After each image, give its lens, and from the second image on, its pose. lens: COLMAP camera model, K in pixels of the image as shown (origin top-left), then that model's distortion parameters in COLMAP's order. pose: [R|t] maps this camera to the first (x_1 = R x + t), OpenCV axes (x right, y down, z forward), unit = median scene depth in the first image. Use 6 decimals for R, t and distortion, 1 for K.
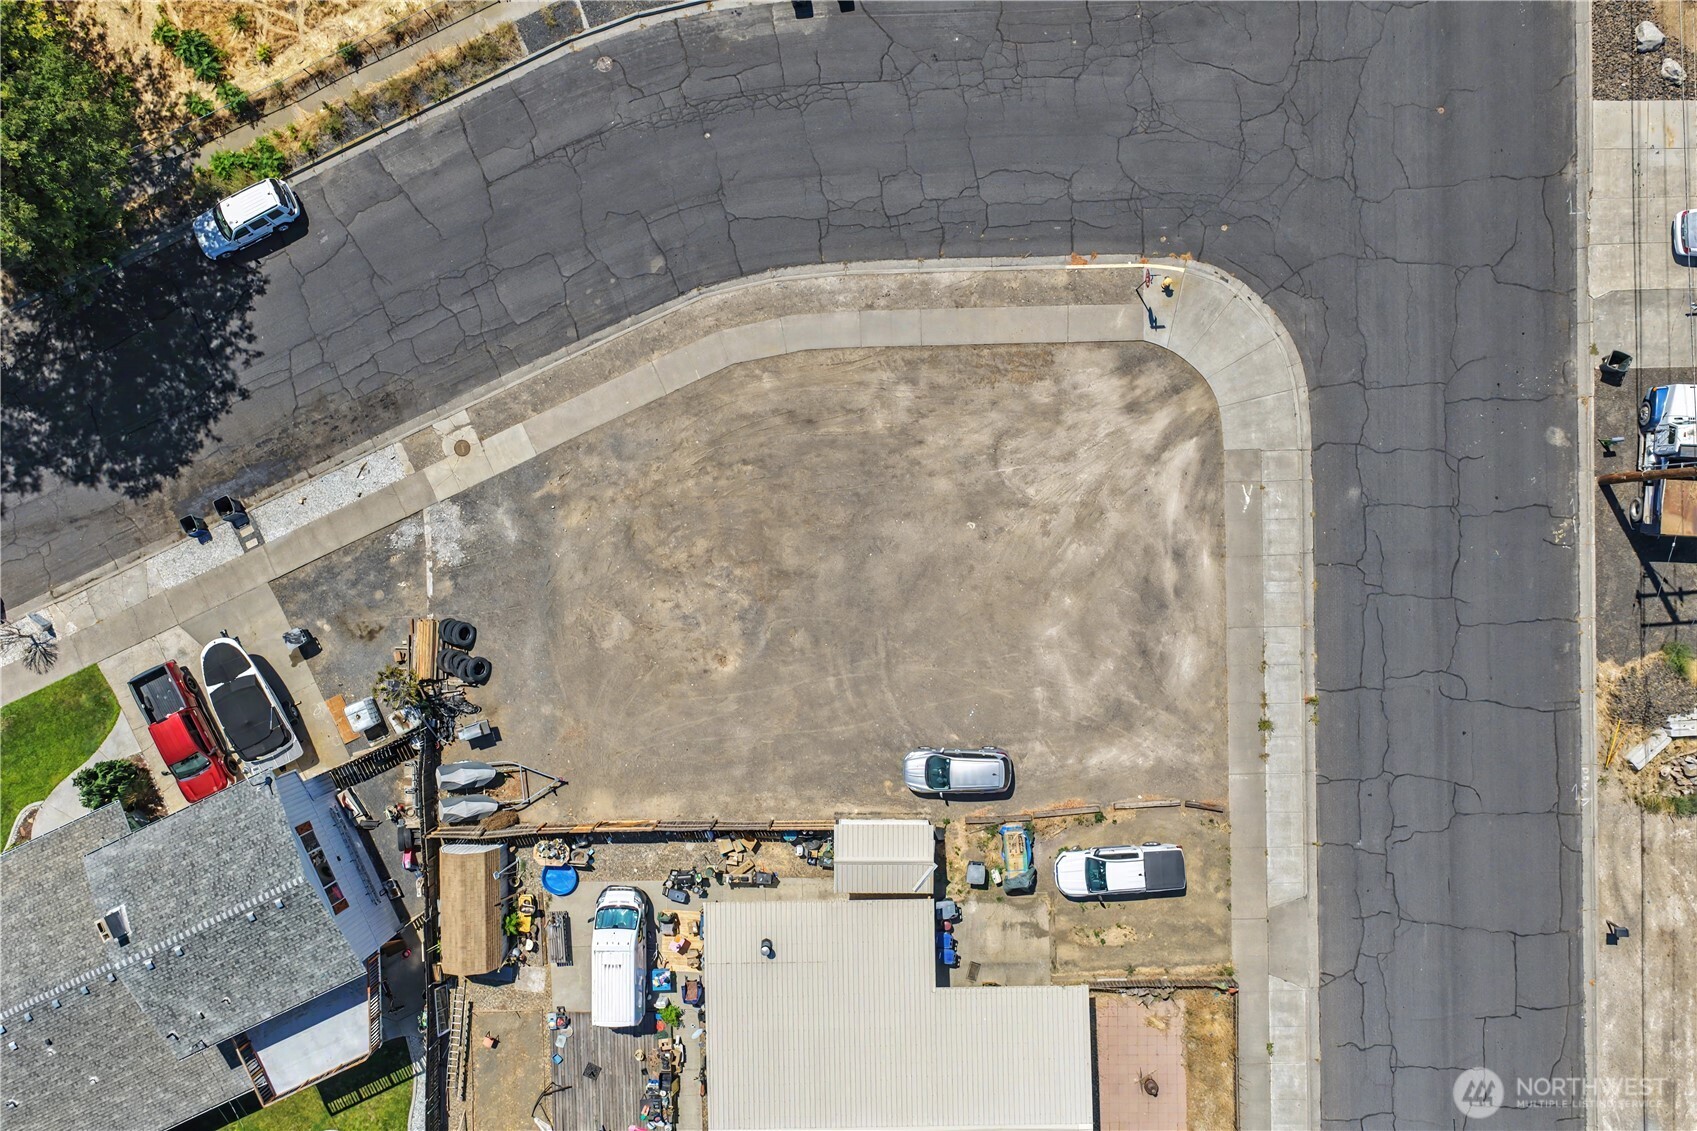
lens RADIAL K [[1407.3, 0, 851.4], [0, 1407.3, 568.9], [0, 0, 1]] dist [-0.011248, 0.038220]
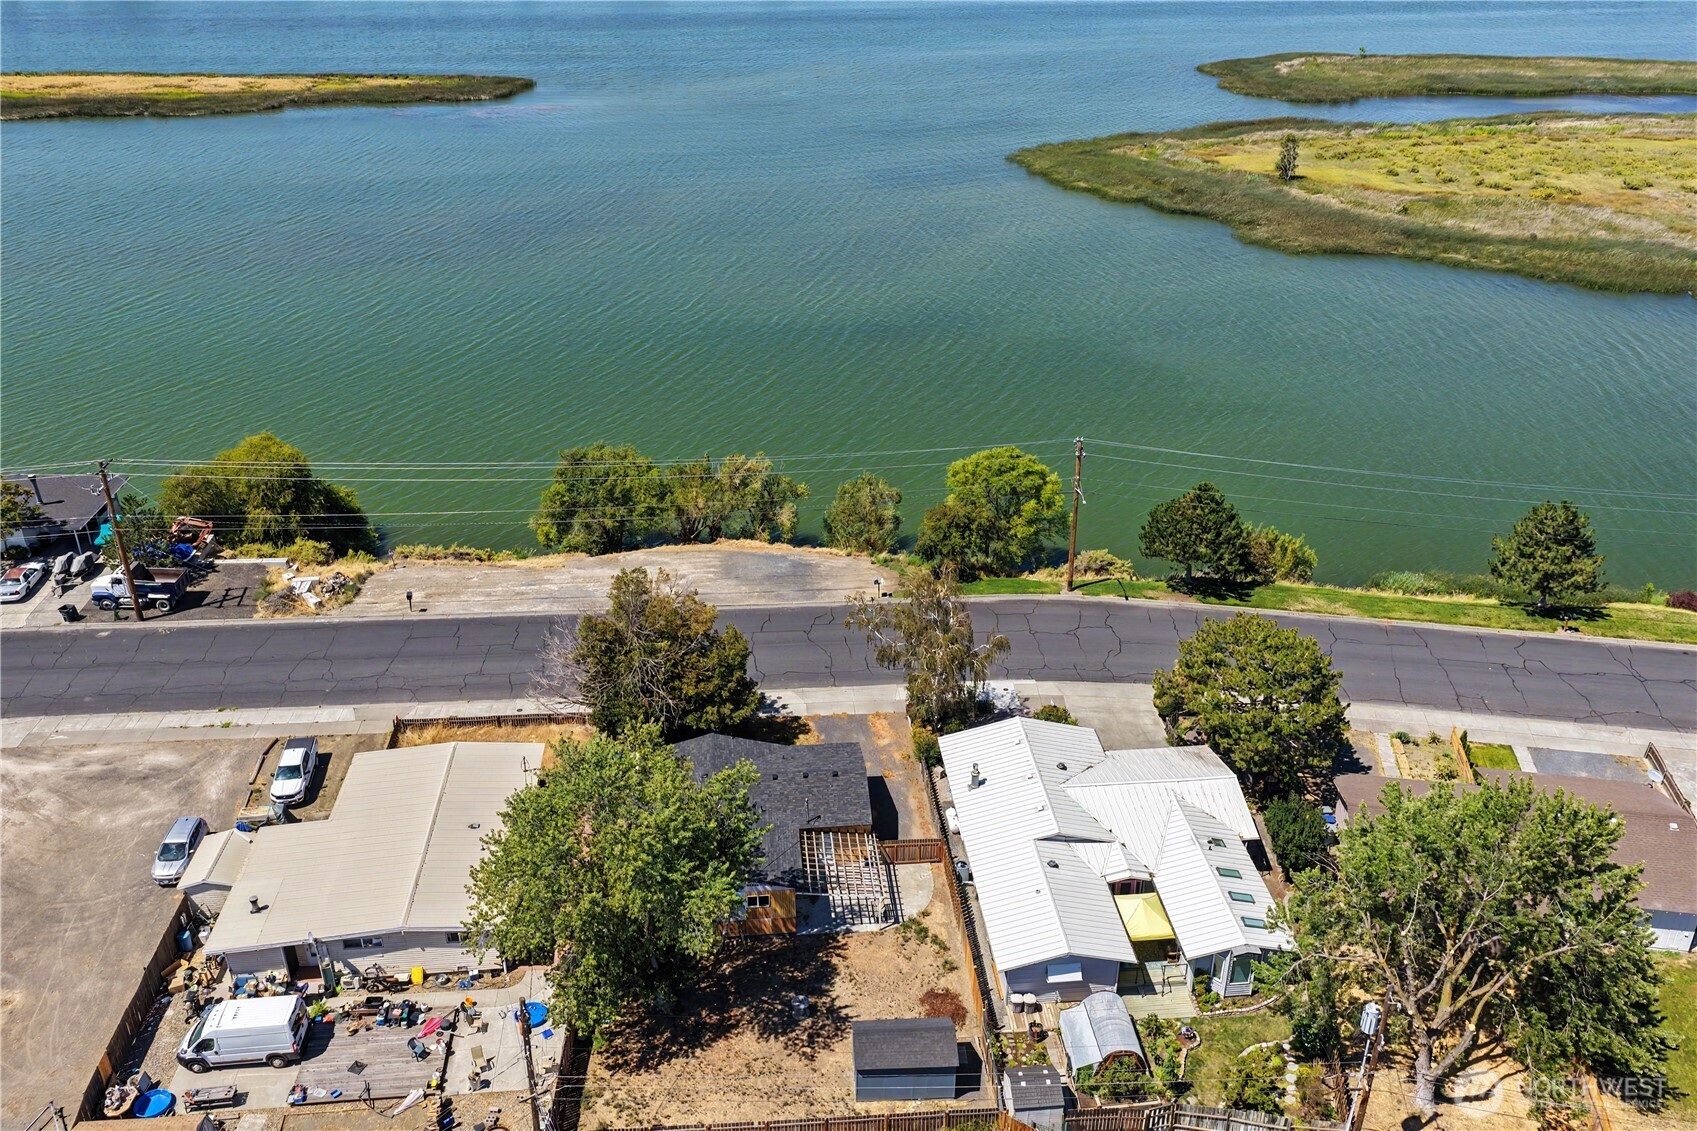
lens RADIAL K [[1407.3, 0, 854.6], [0, 1407.3, 568.6], [0, 0, 1]] dist [-0.011248, 0.038220]
pose [[-0.066712, -0.445738, 0.892674, -0.990361], [0.997729, -0.038107, 0.055535, 0.691718], [0.009263, 0.894352, 0.447268, 0.200902]]
